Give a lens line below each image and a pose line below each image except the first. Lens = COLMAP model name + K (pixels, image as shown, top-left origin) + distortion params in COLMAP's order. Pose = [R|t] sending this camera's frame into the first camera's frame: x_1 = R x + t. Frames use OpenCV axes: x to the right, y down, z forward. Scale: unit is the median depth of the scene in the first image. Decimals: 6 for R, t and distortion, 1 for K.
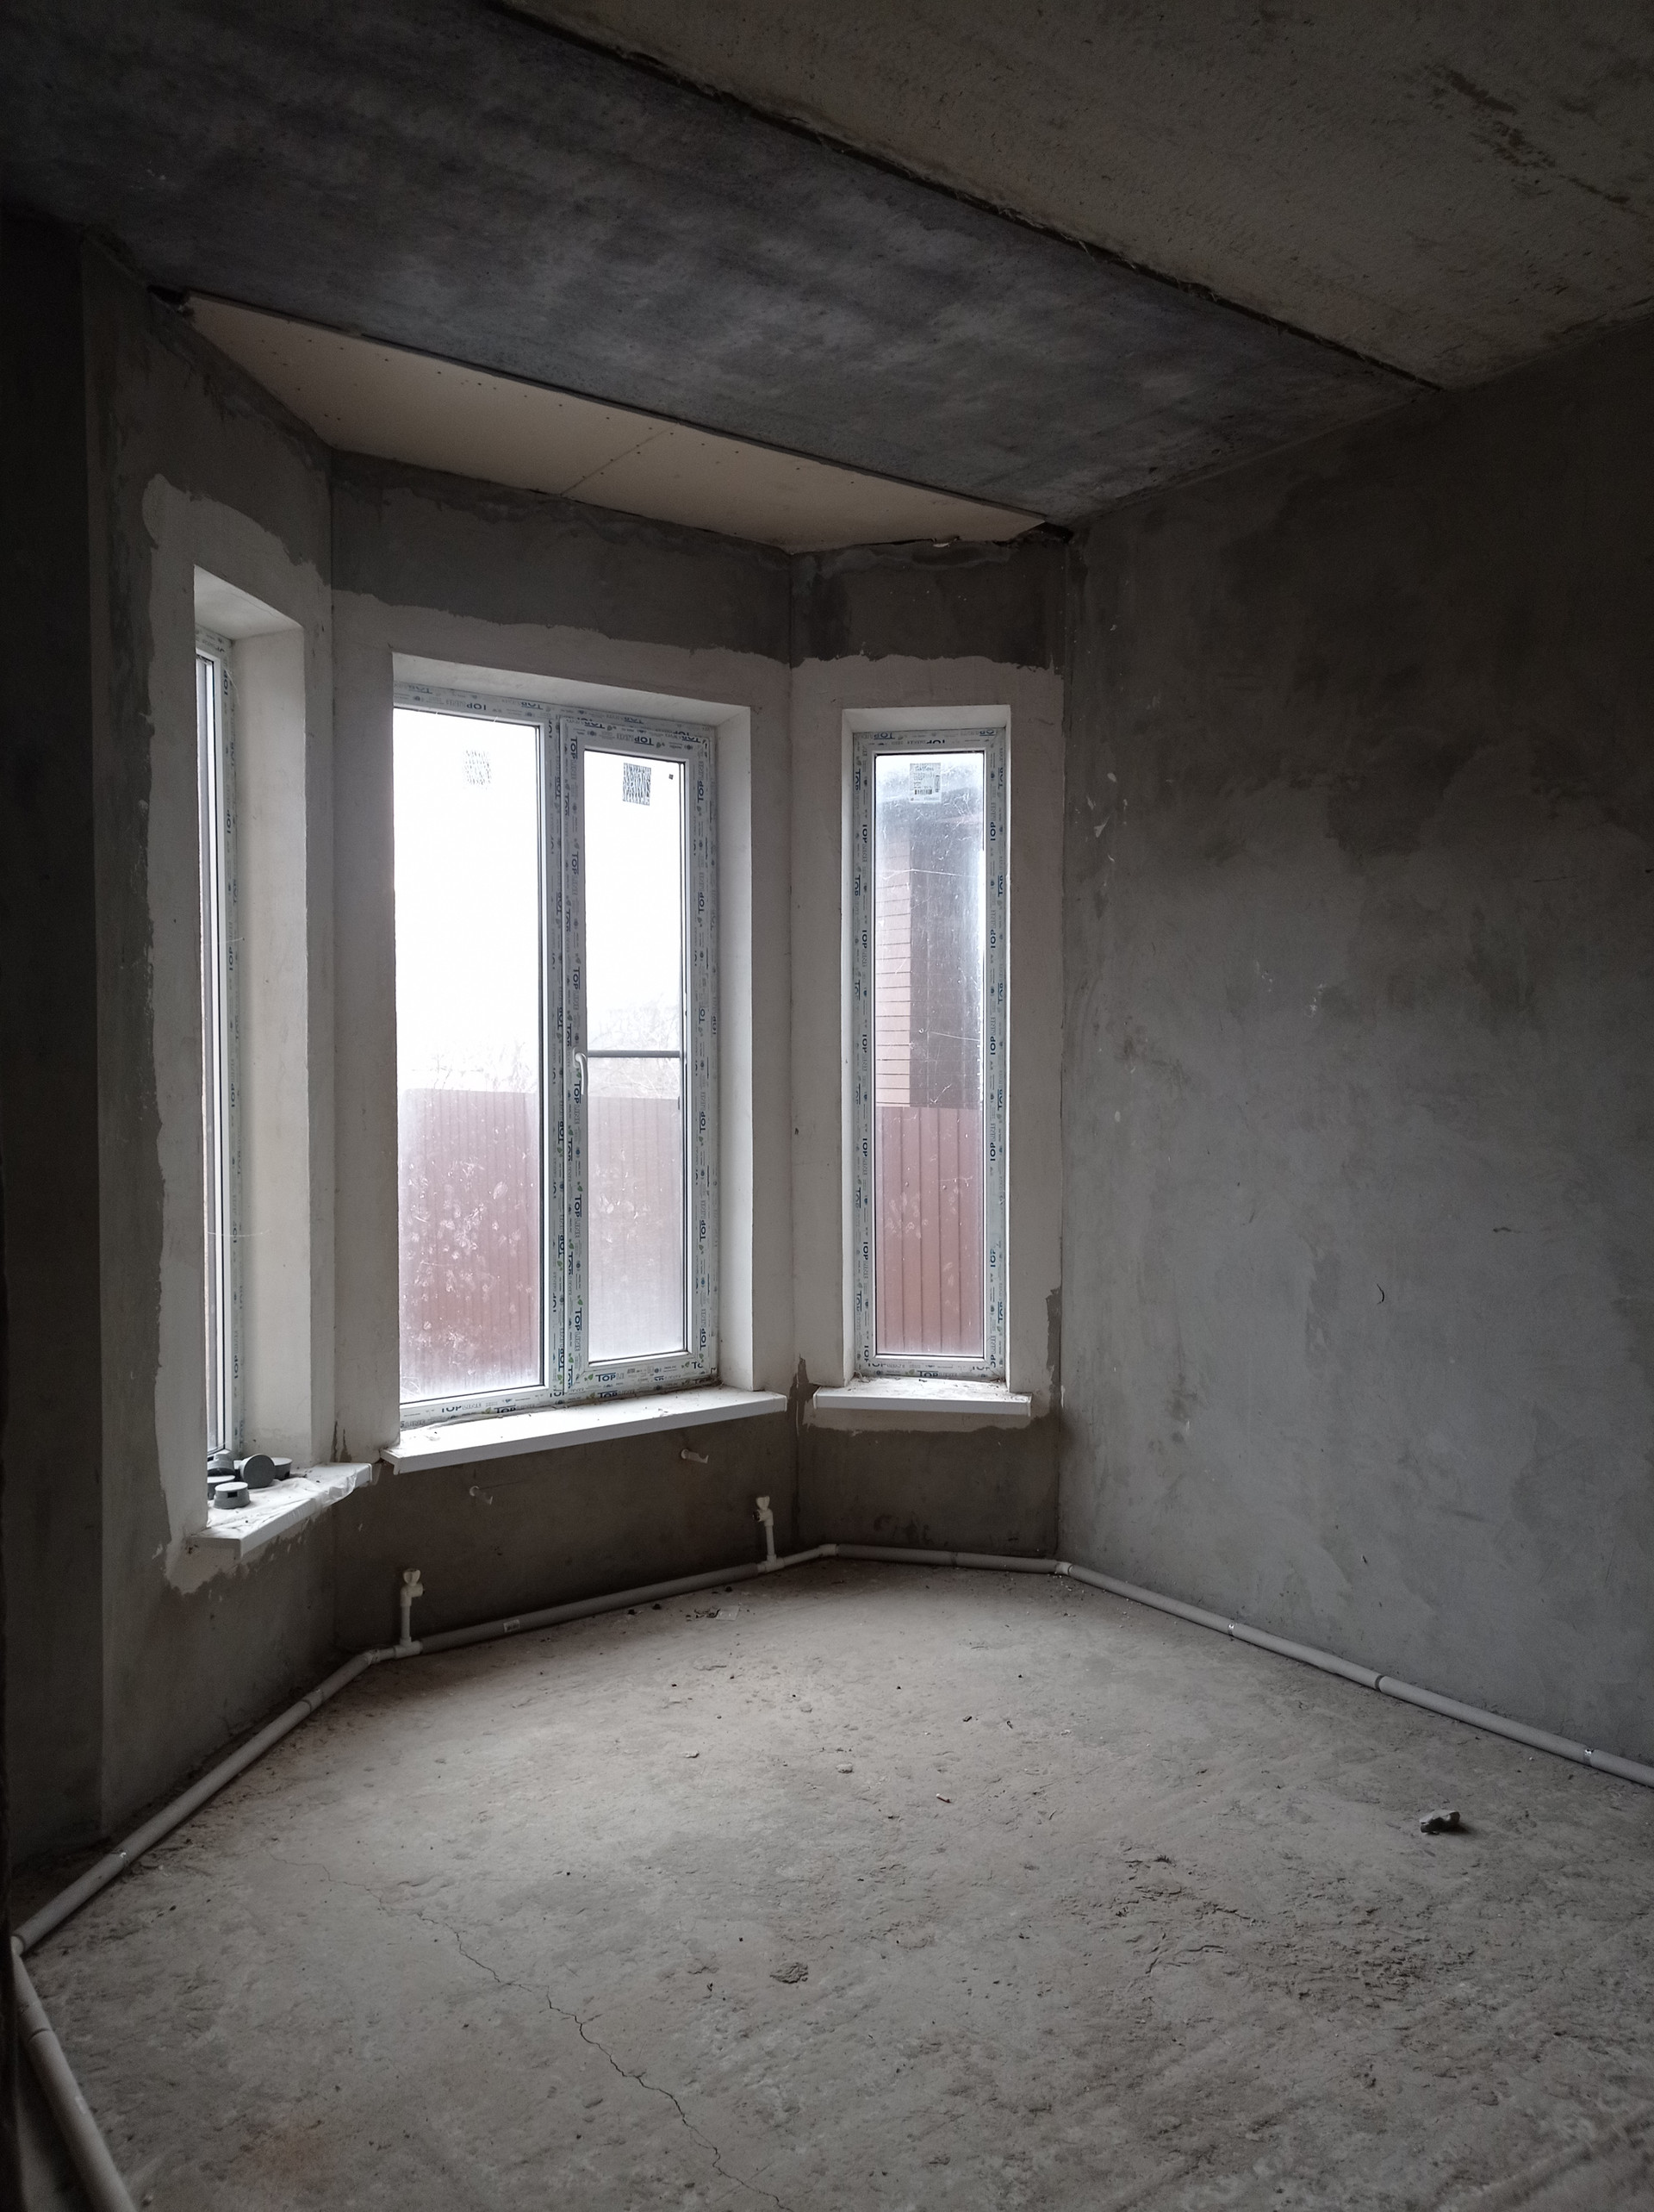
lens RADIAL K [[1656.6, 0, 827.0], [0, 1656.6, 1106.0], [0, 0, 1]] dist [0.037480, -0.004553]
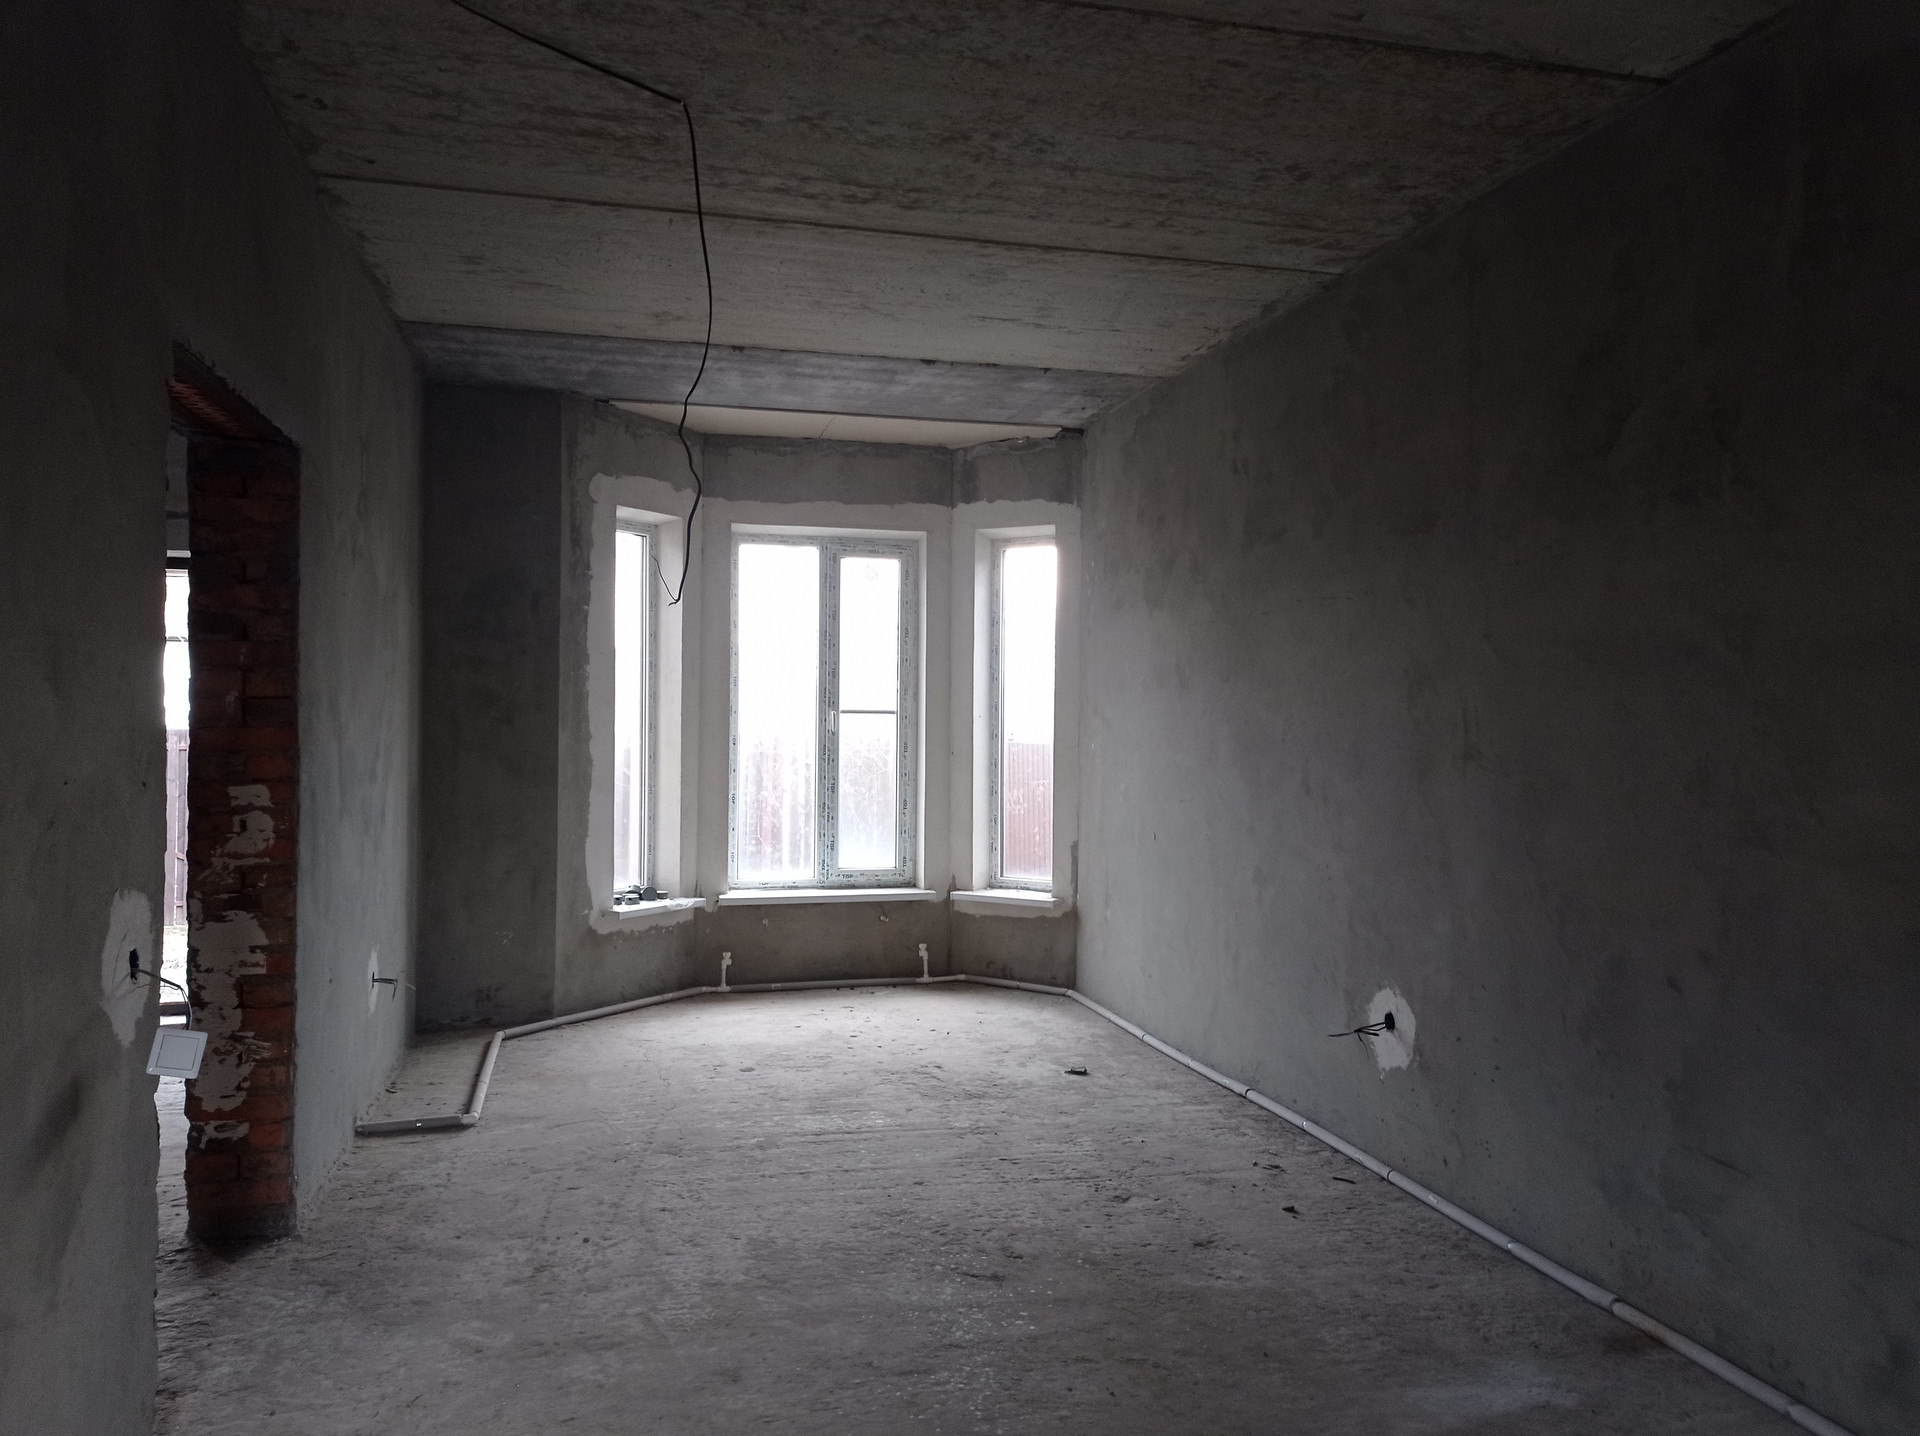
lens RADIAL K [[1438.1, 0, 960.0], [0, 1438.1, 718.0], [0, 0, 1]] dist [0.037480, -0.004553]
pose [[0.926048, 0.006138, -0.377355, 0.636975], [-0.019032, 0.999355, -0.030450, 0.026473], [0.376925, 0.035380, 0.925568, -0.533816]]
